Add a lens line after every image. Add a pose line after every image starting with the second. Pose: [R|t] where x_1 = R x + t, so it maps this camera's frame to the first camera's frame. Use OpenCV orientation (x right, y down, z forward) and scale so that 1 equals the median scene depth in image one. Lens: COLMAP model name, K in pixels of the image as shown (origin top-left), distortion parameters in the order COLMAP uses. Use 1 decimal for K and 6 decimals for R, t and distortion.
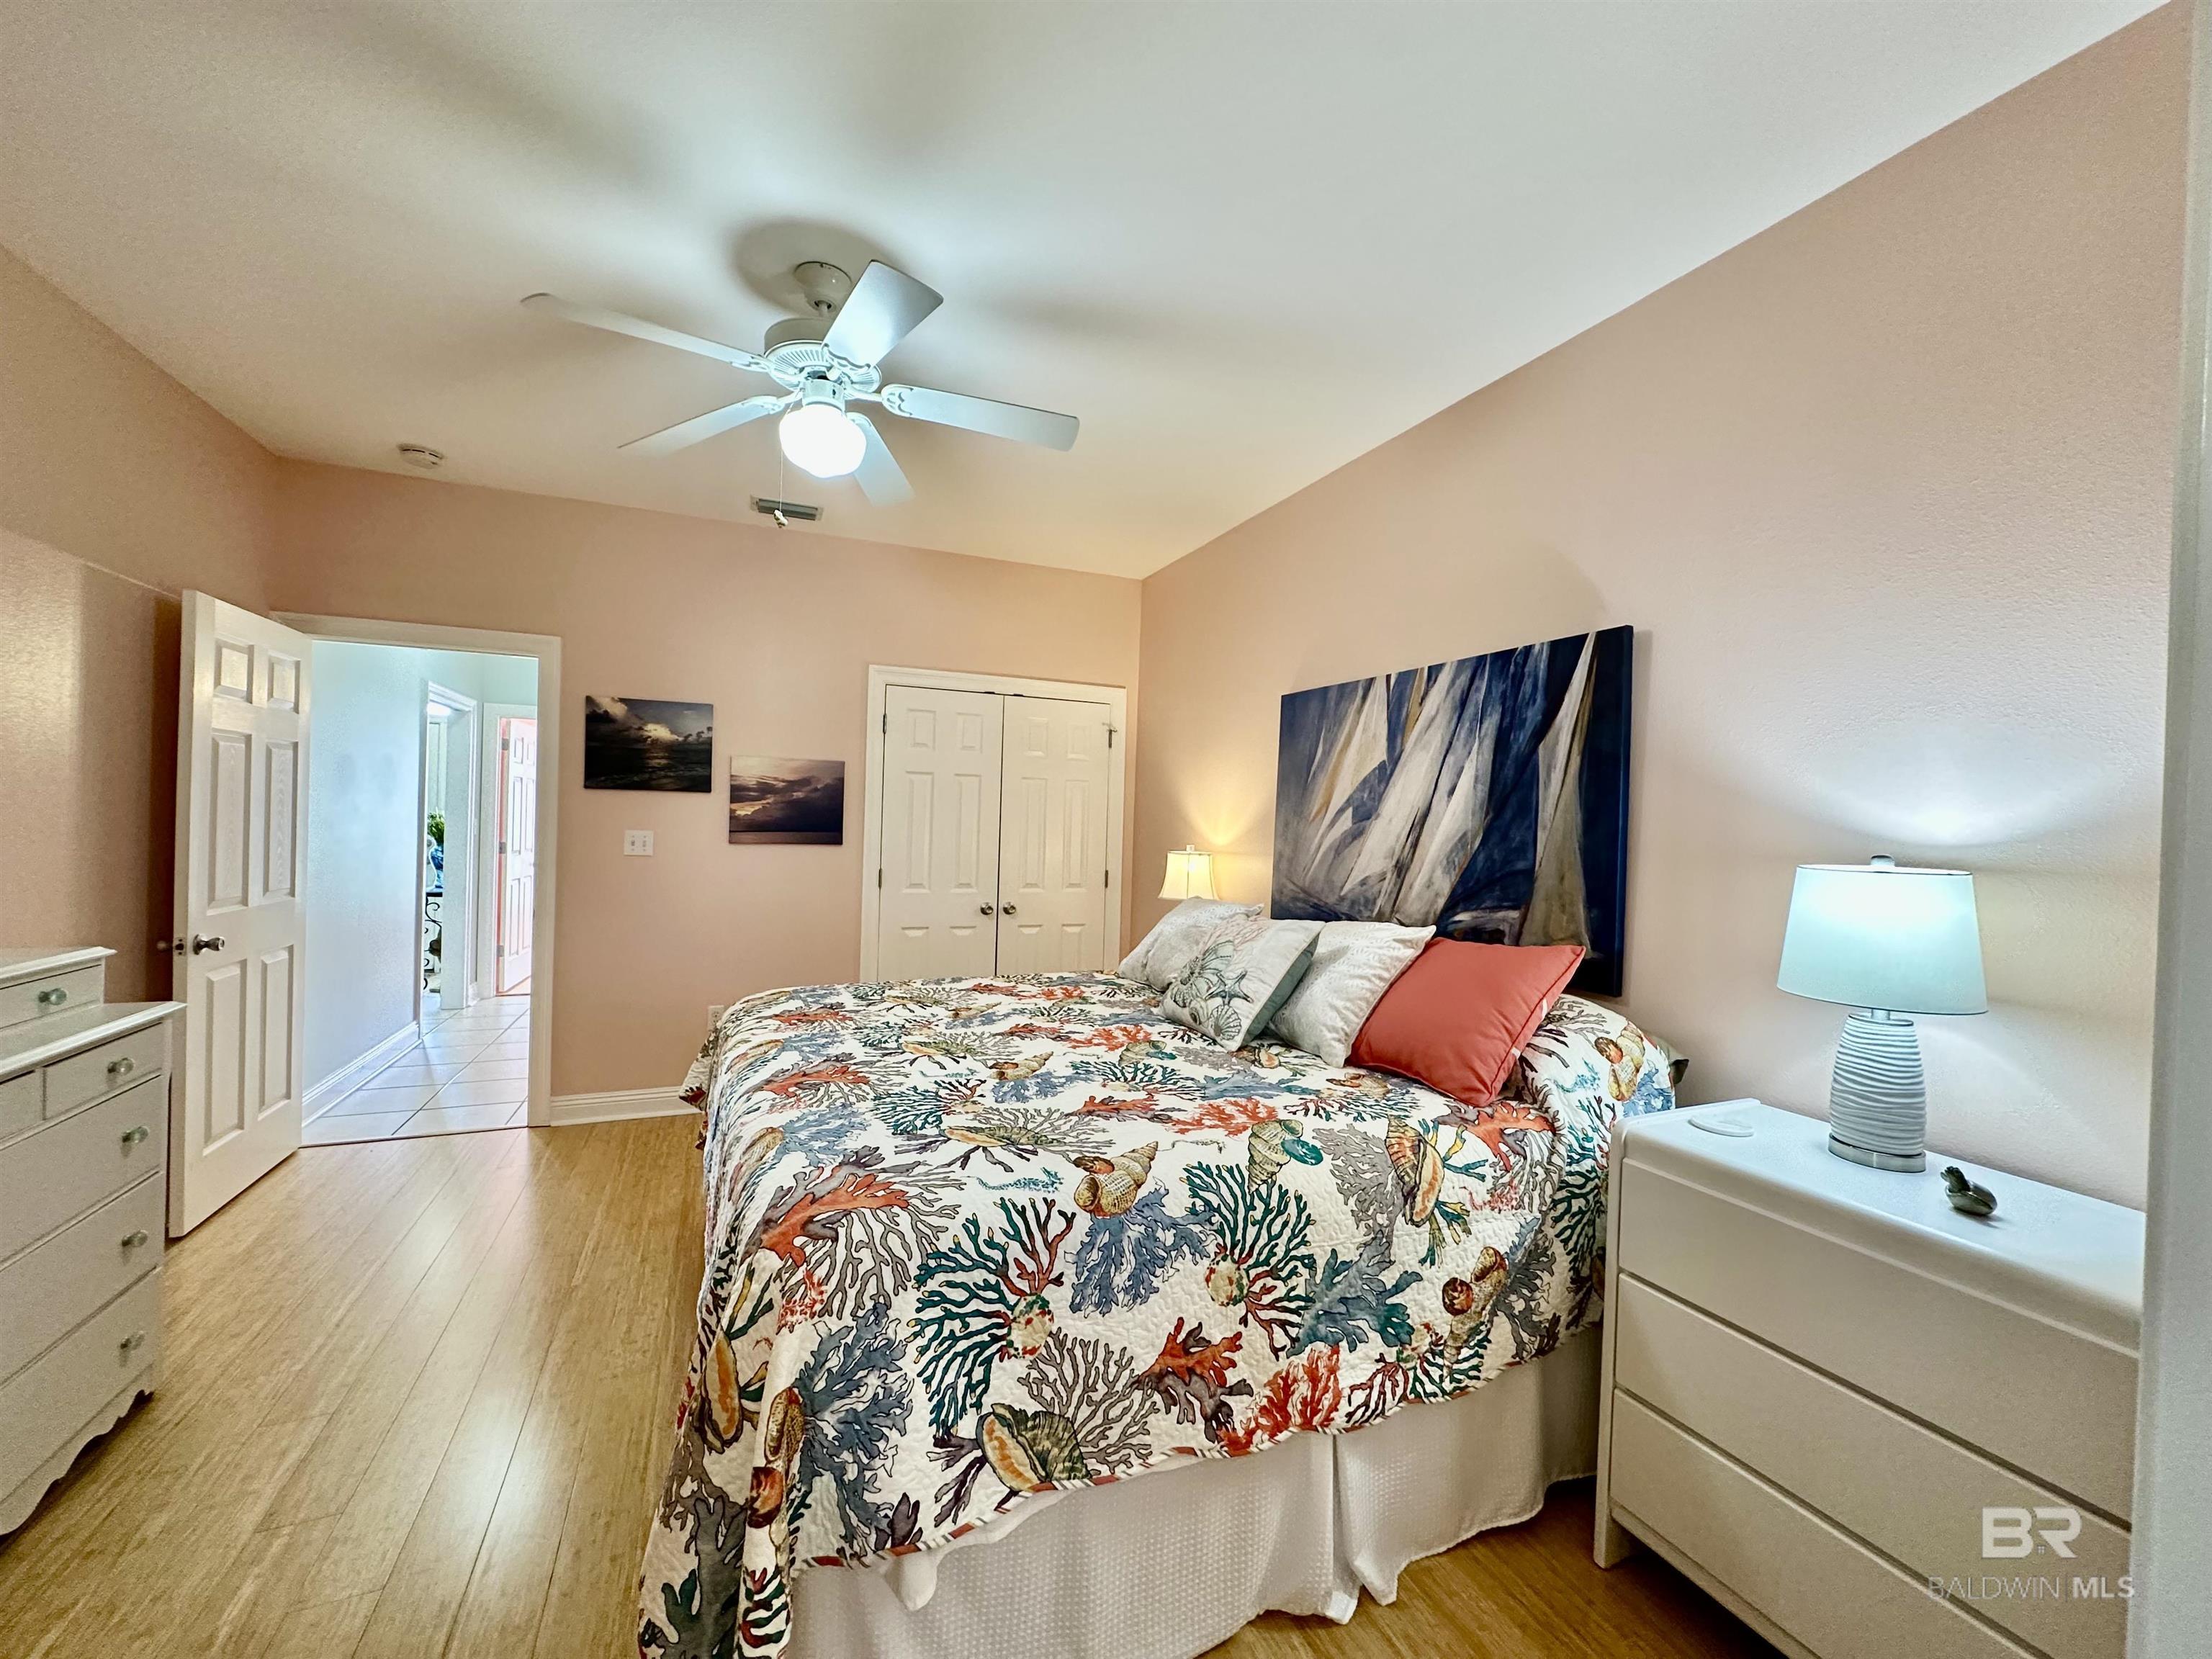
lens RADIAL K [[881.2, 0, 1104.0], [0, 881.2, 826.9], [0, 0, 1]] dist [-0.002434, 0.000514]
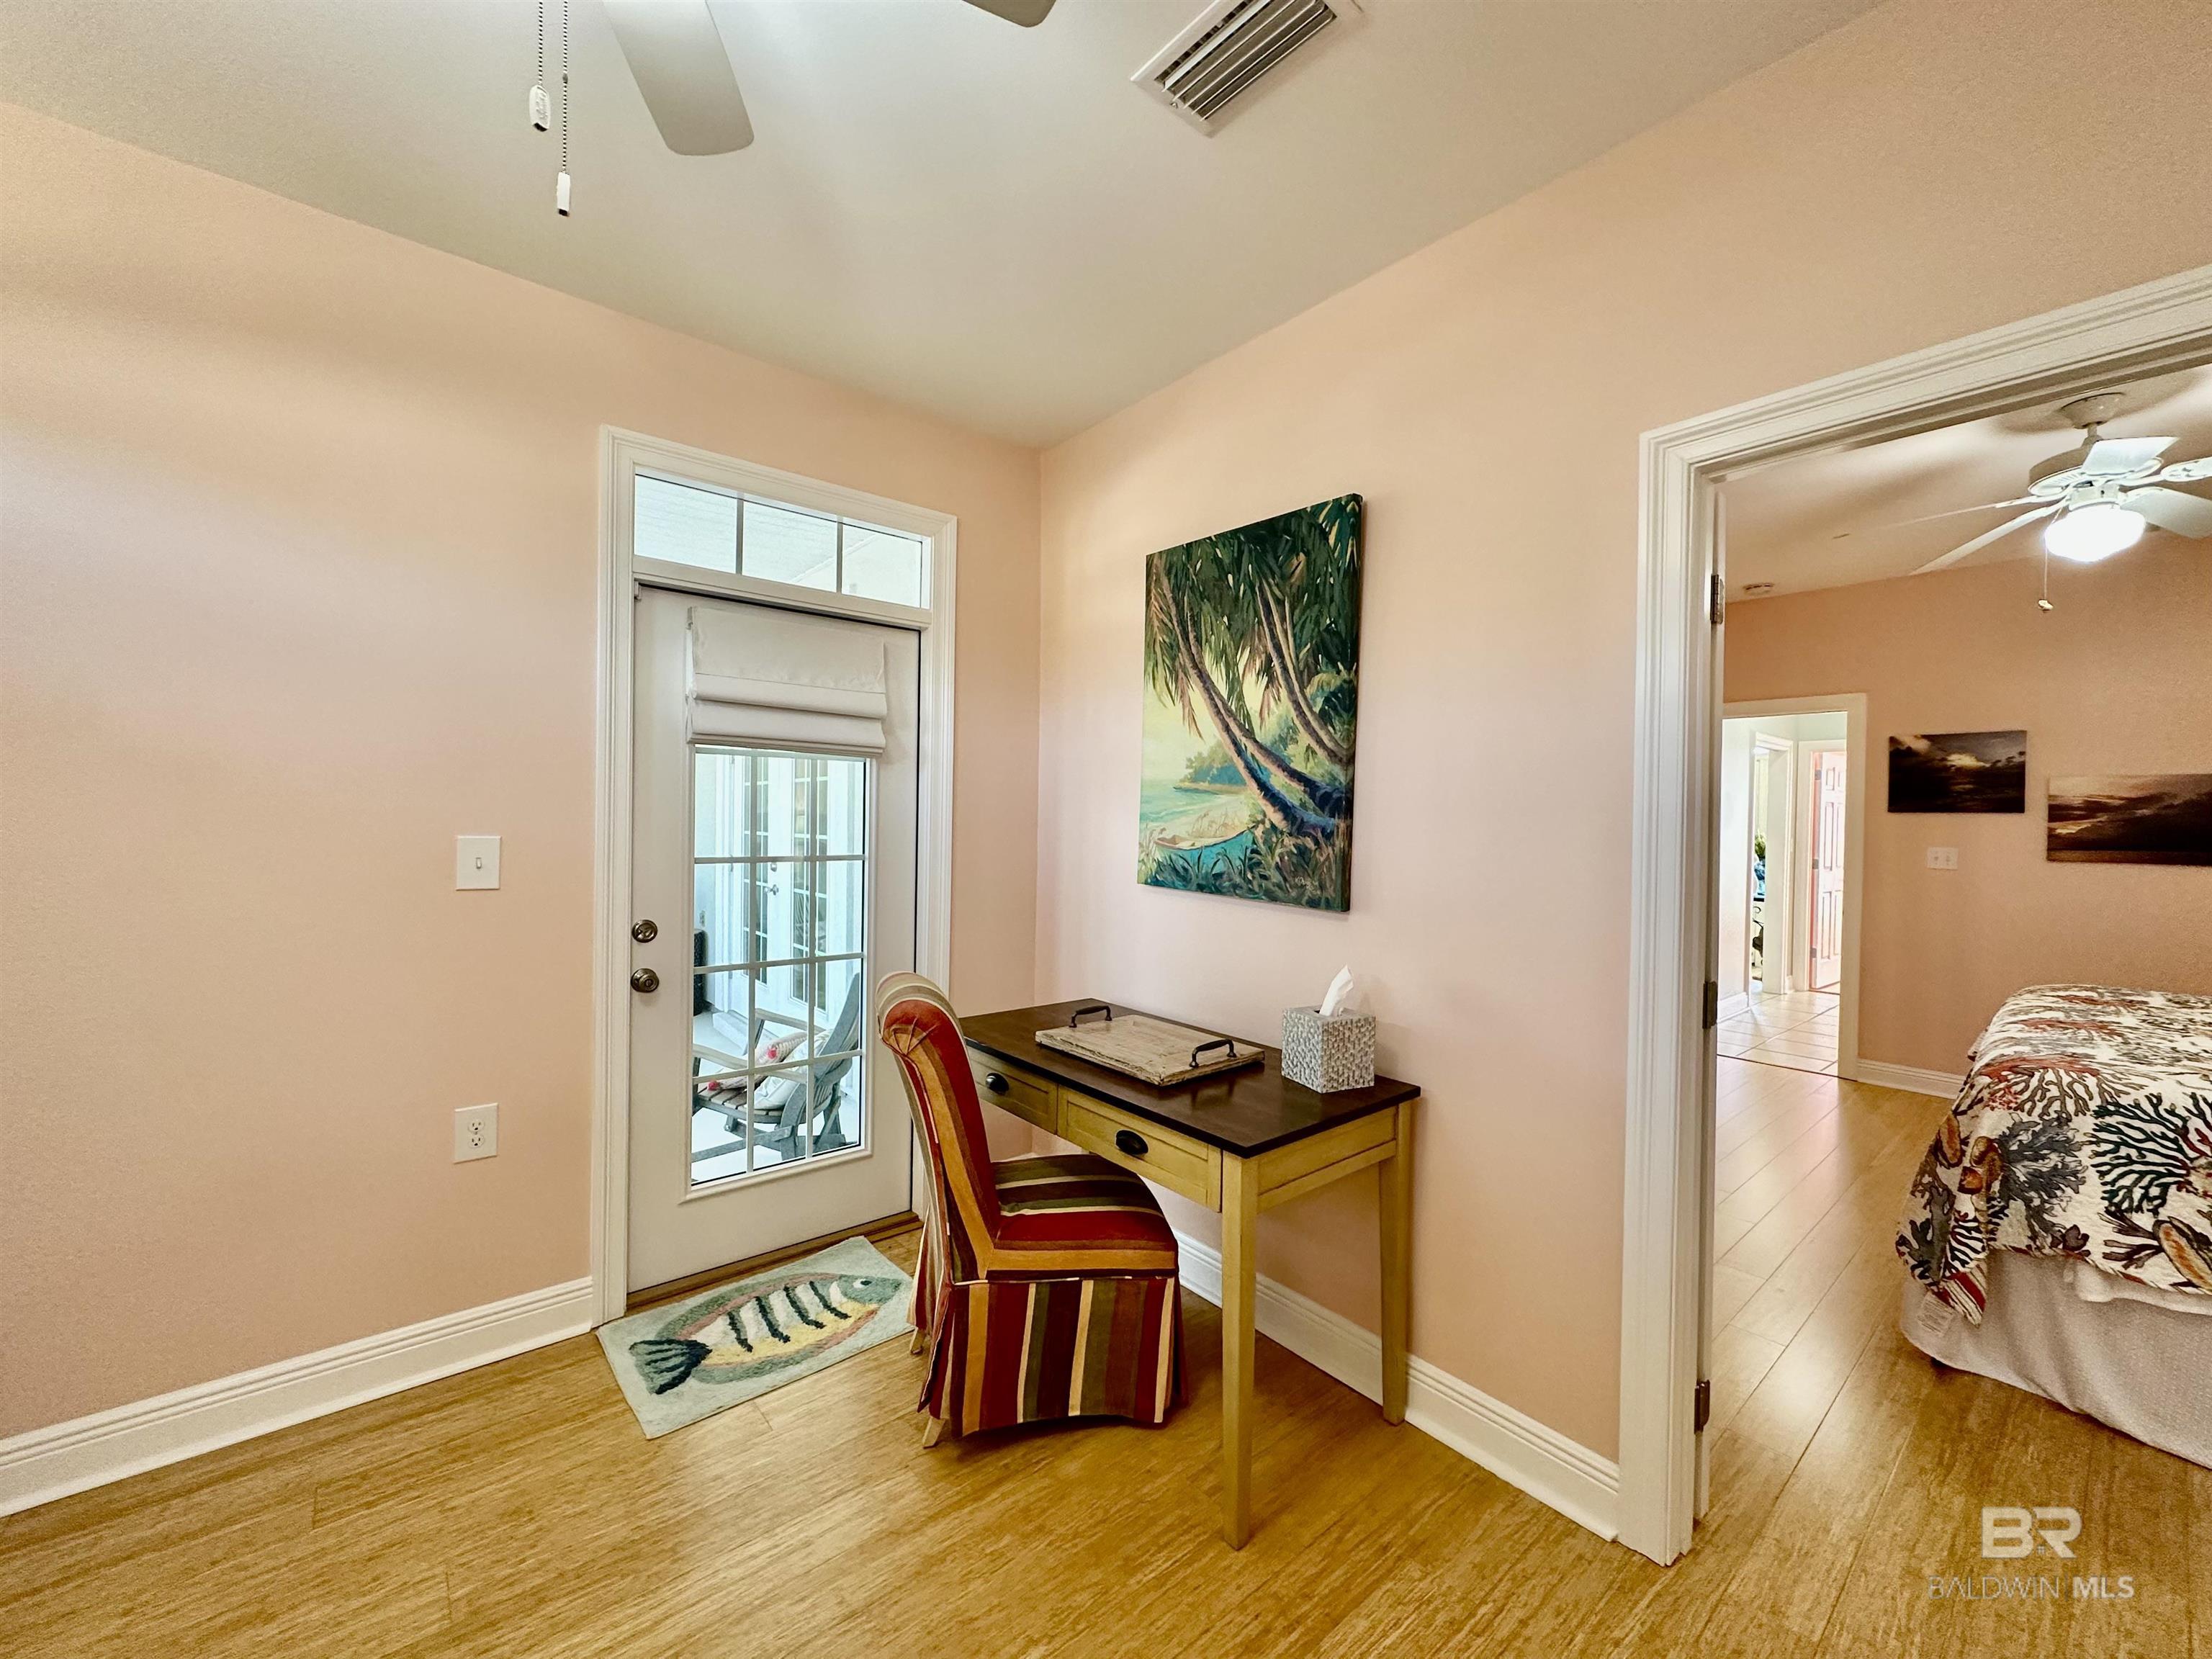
lens RADIAL K [[881.2, 0, 1104.0], [0, 881.2, 826.9], [0, 0, 1]] dist [-0.002434, 0.000514]
pose [[0.290326, -0.012506, -0.956846, 0.797220], [-0.013923, 0.999754, -0.017291, 0.039245], [0.956826, 0.018342, 0.290080, -1.204615]]
